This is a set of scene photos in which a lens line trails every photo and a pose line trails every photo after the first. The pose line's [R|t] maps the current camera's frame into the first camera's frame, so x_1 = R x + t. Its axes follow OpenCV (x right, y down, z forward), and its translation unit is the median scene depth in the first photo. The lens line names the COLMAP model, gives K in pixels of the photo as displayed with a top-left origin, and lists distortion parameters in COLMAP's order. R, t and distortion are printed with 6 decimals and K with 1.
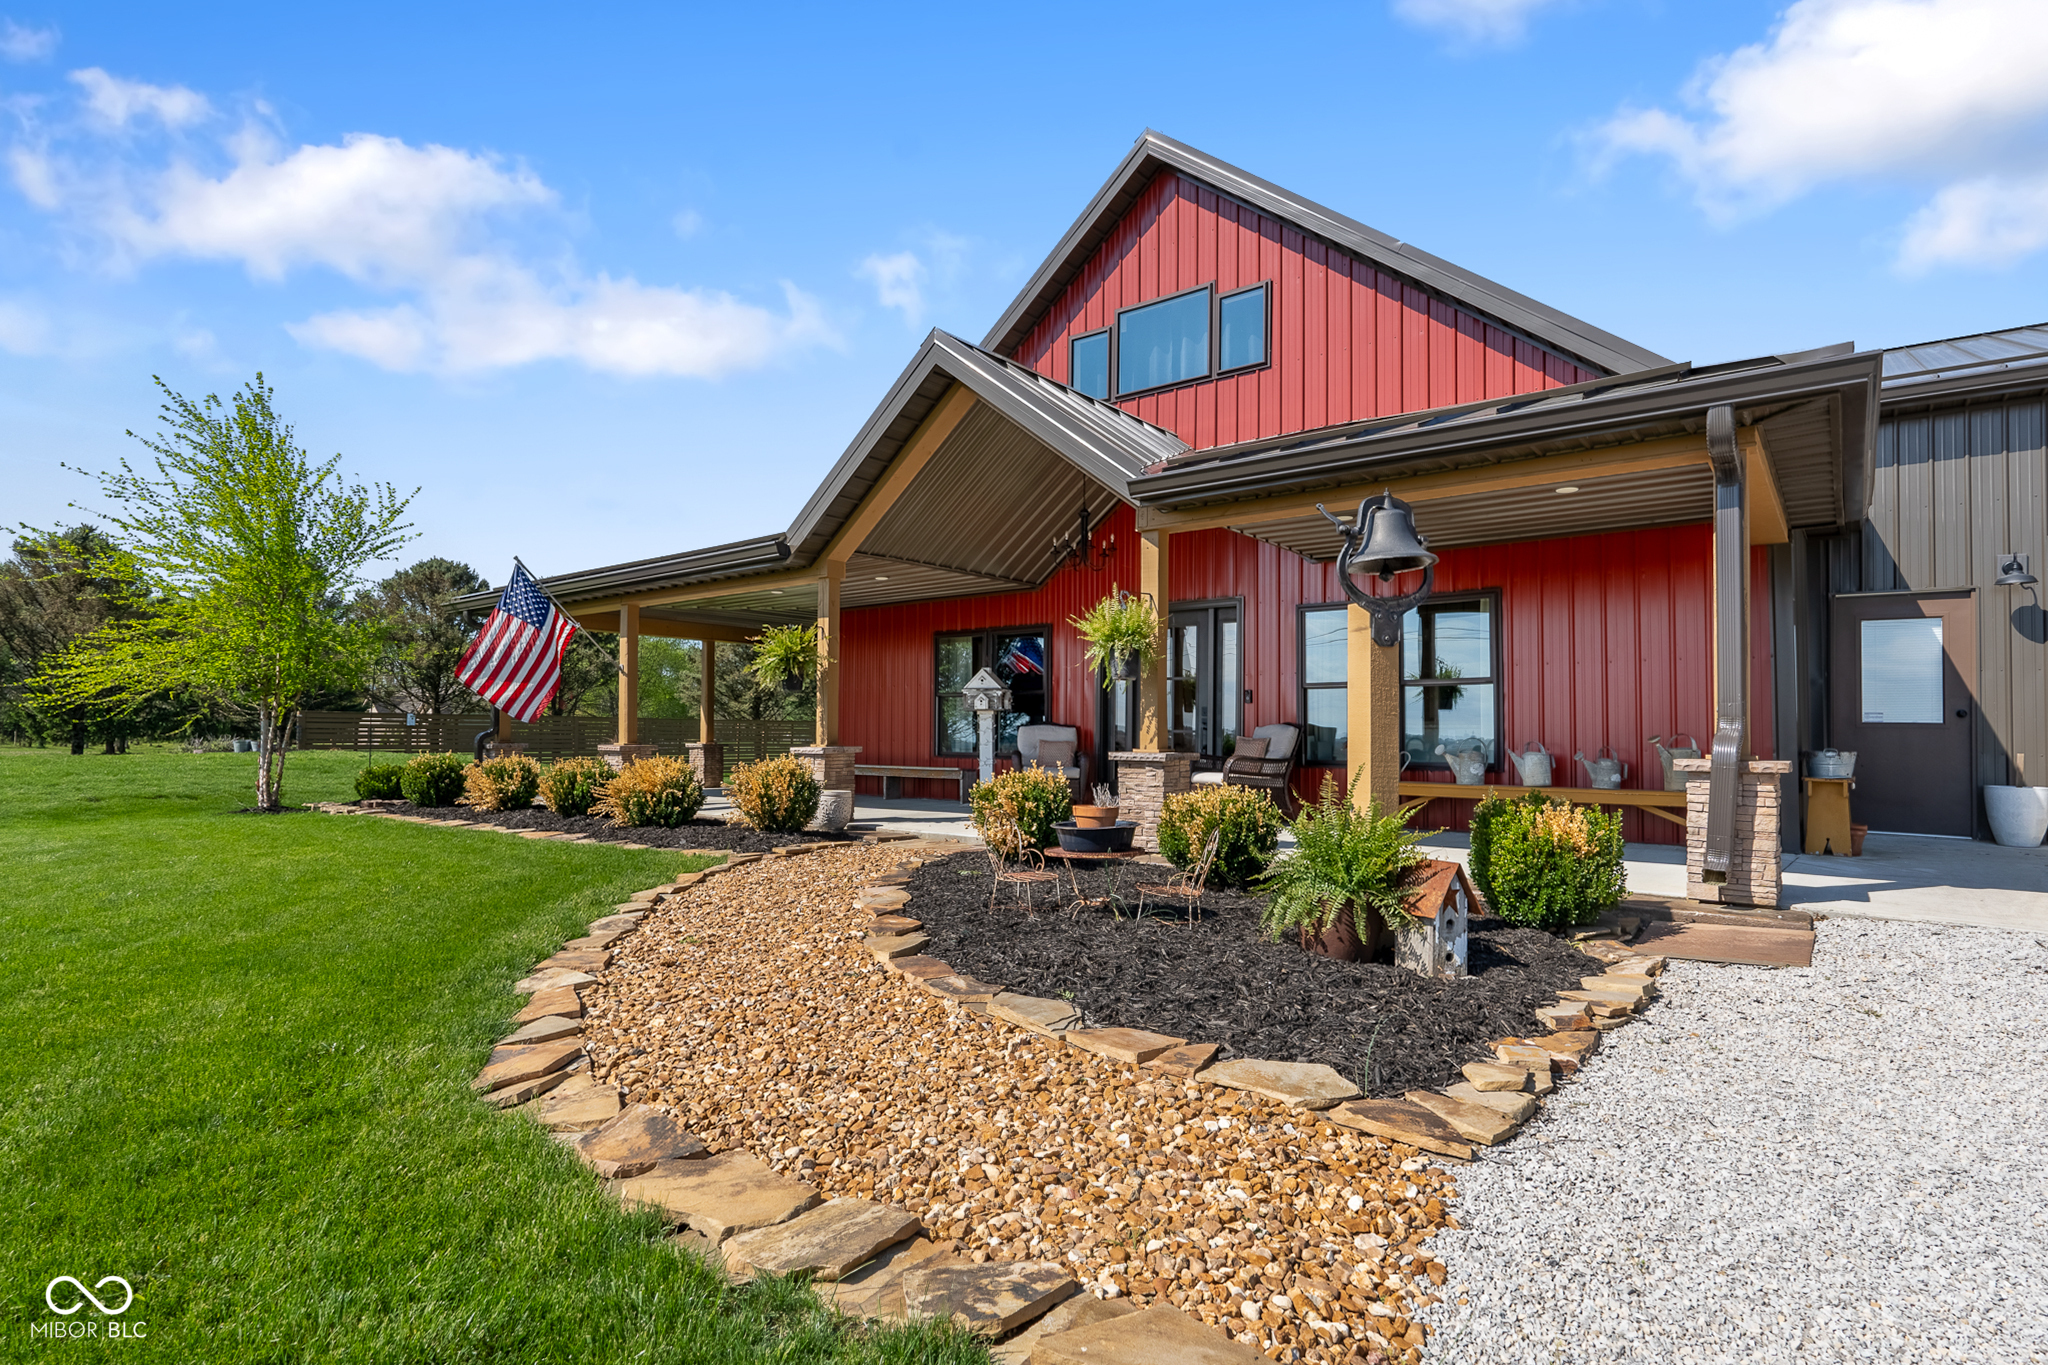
lens RADIAL K [[1011.0, 0, 1024.3], [0, 1011.0, 719.9], [0, 0, 1]] dist [-0.000686, 0.000171]
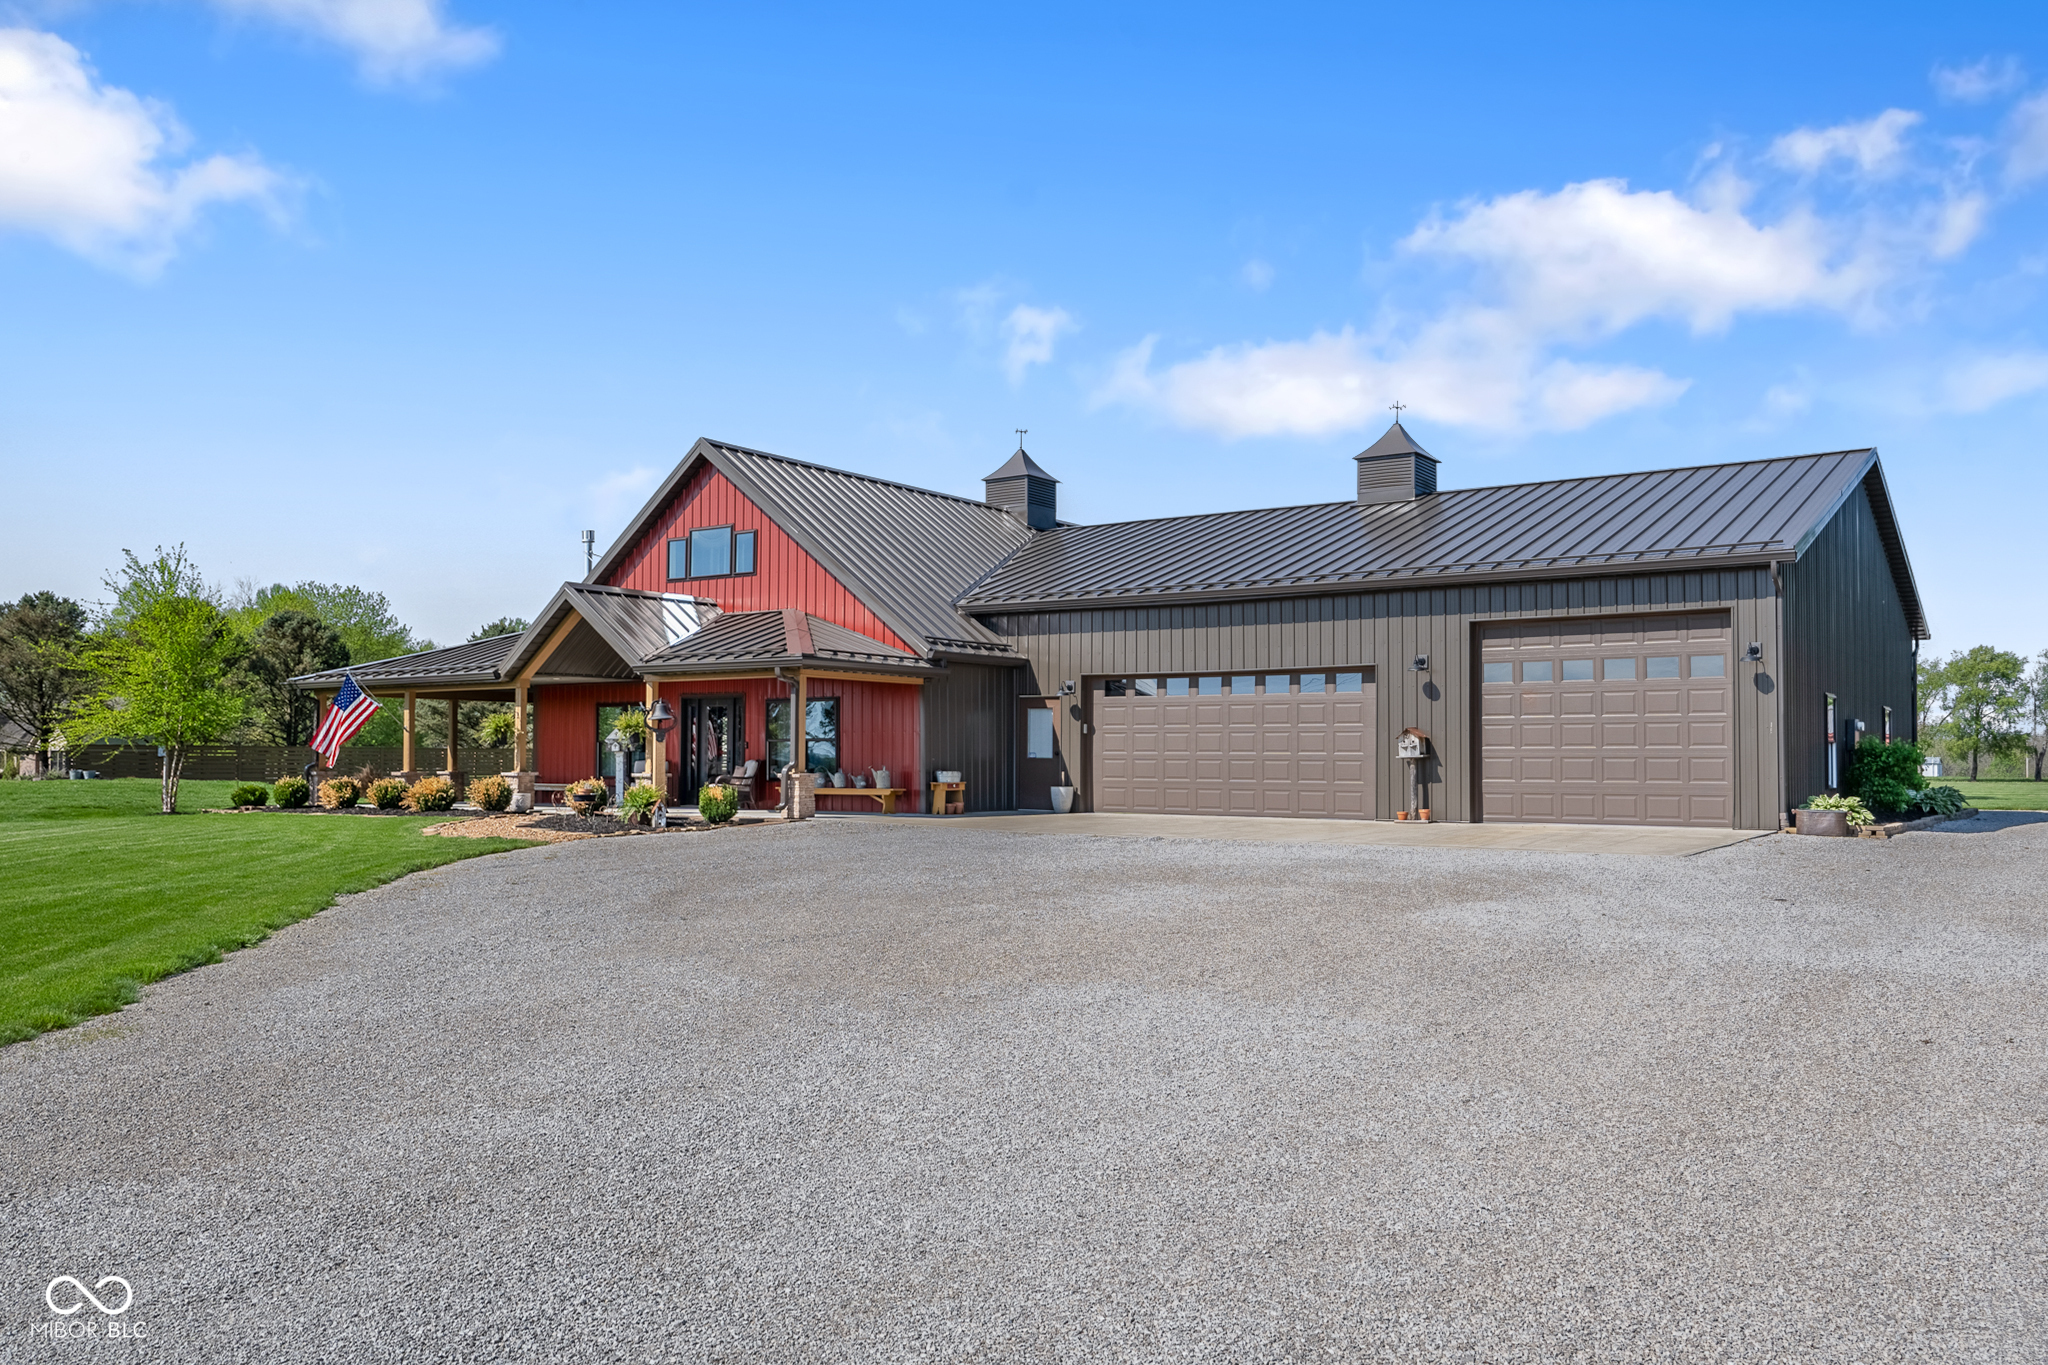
lens RADIAL K [[1572.6, 0, 1021.0], [0, 1572.6, 730.6], [0, 0, 1]] dist [0.006432, -0.004127]
pose [[0.998112, -0.001151, 0.061409, 0.624746], [0.001471, 0.999986, -0.005153, -0.039442], [-0.061402, 0.005234, 0.998099, -2.240184]]
